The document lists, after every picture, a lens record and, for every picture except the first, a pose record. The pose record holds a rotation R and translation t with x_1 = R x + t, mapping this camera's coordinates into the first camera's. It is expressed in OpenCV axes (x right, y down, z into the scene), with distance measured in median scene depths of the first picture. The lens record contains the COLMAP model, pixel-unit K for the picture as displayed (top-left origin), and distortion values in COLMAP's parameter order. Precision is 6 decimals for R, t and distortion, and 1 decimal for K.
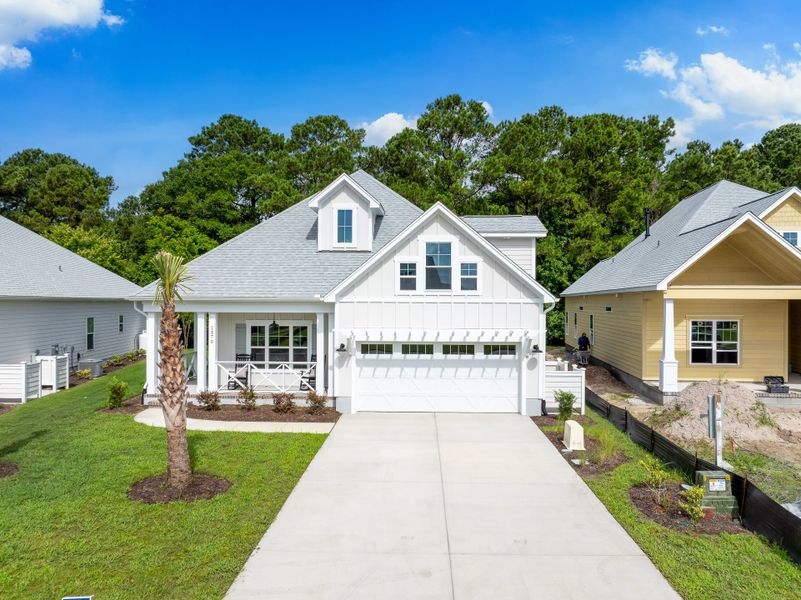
lens RADIAL K [[754.6, 0, 400.5], [0, 754.6, 300.0], [0, 0, 1]] dist [-0.003390, -0.005927]
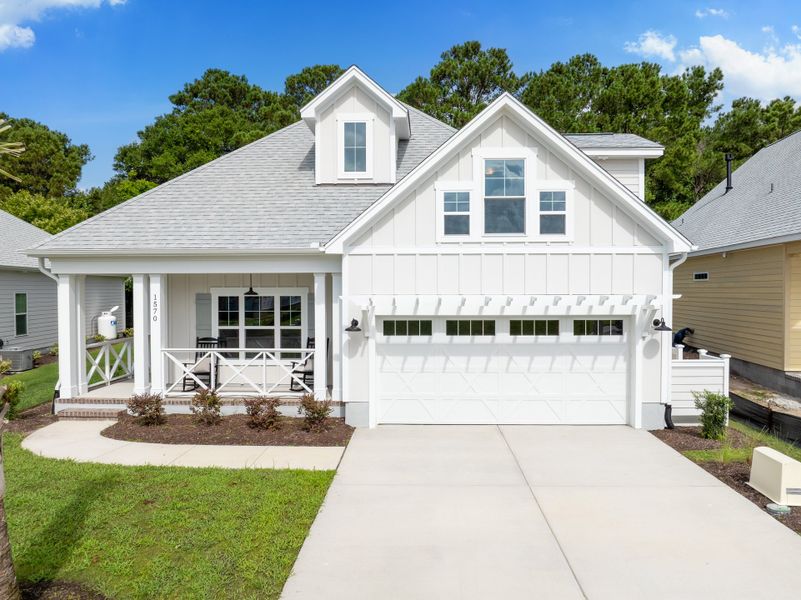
lens RADIAL K [[754.6, 0, 400.5], [0, 754.6, 300.0], [0, 0, 1]] dist [-0.003390, -0.005927]
pose [[0.999976, -0.006828, -0.000816, -0.033970], [0.006841, 0.999842, 0.016429, 0.028308], [0.000703, -0.016434, 0.999865, 0.327077]]
